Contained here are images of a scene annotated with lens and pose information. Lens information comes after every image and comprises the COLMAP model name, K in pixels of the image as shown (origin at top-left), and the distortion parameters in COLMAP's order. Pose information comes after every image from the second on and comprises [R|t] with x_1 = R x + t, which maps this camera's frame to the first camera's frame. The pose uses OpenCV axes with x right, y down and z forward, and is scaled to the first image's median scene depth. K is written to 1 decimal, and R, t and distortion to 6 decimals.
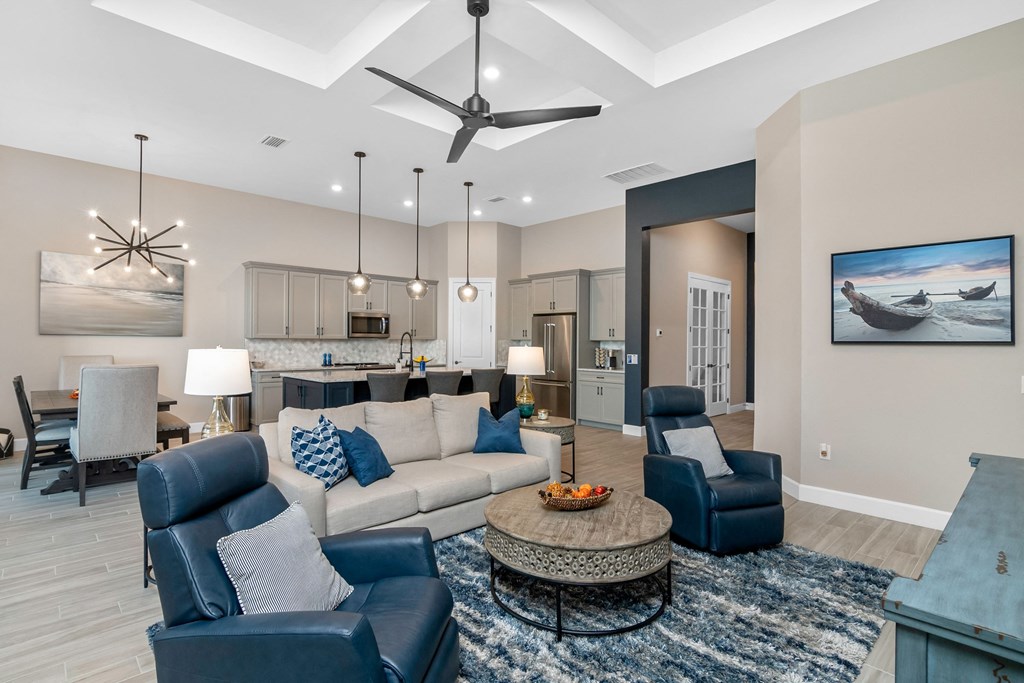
lens RADIAL K [[503.6, 0, 512.0], [0, 503.6, 341.5], [0, 0, 1]] dist [-0.019026, 0.000910]
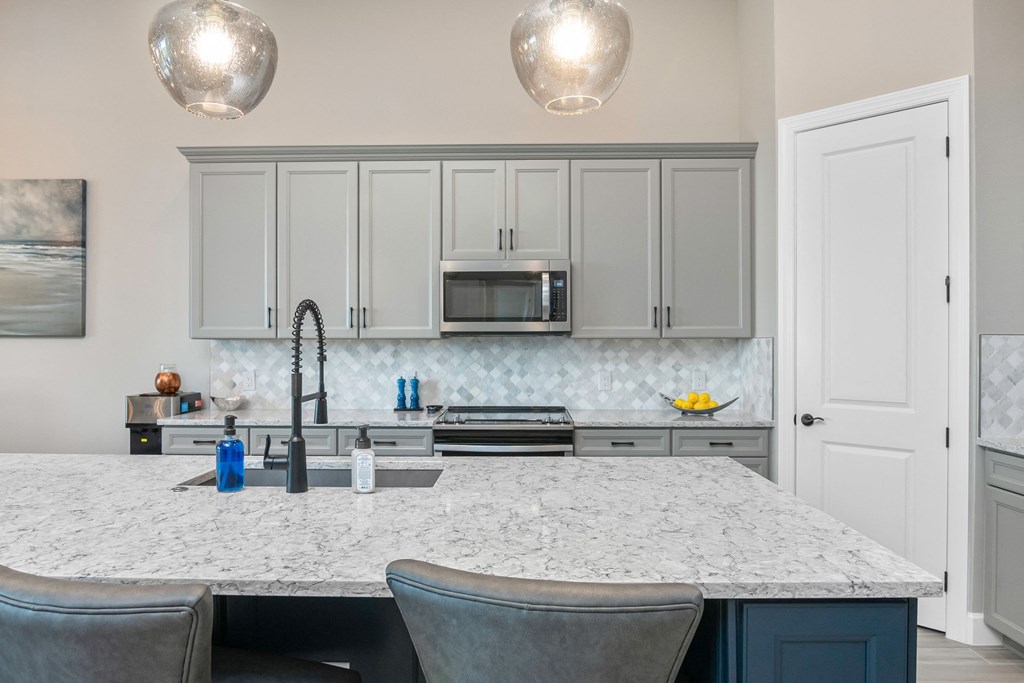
lens RADIAL K [[695.7, 0, 512.0], [0, 695.7, 341.5], [0, 0, 1]] dist [-0.020661, -0.000175]
pose [[0.704962, -0.007824, -0.709202, 0.061407], [0.005490, 0.999969, -0.005575, 0.000168], [0.709224, 0.000036, 0.704983, 0.837687]]
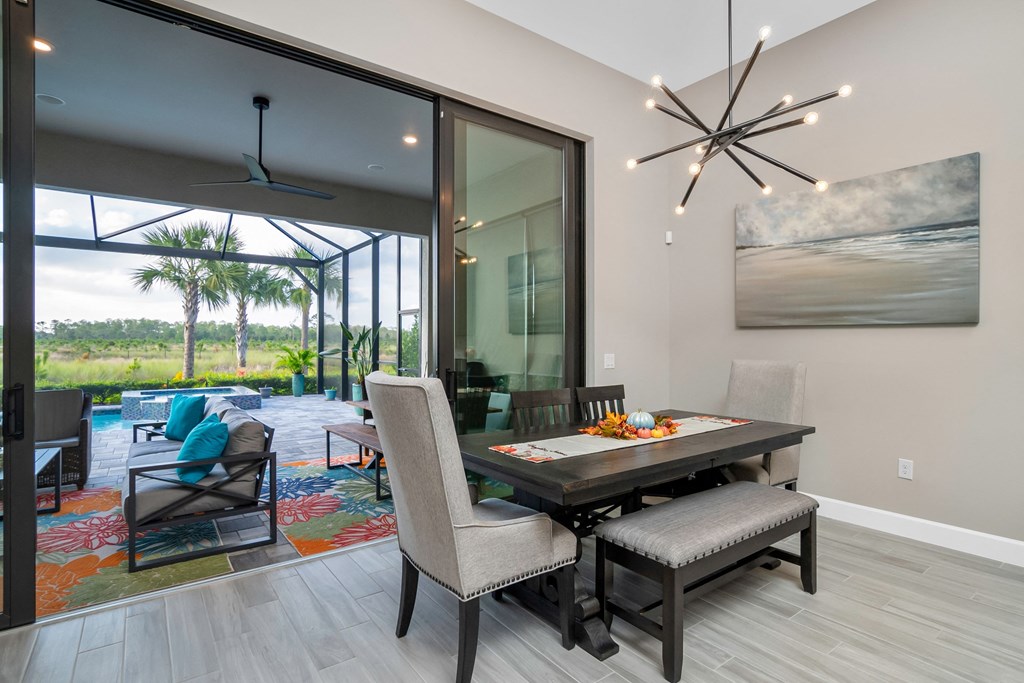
lens RADIAL K [[501.2, 0, 507.1], [0, 501.2, 344.0], [0, 0, 1]] dist [-0.035921, 0.013453]
pose [[-0.129518, -0.005478, -0.991562, -0.203834], [-0.004028, 0.999979, -0.004998, 0.010858], [0.991569, 0.003346, -0.129537, 0.665494]]
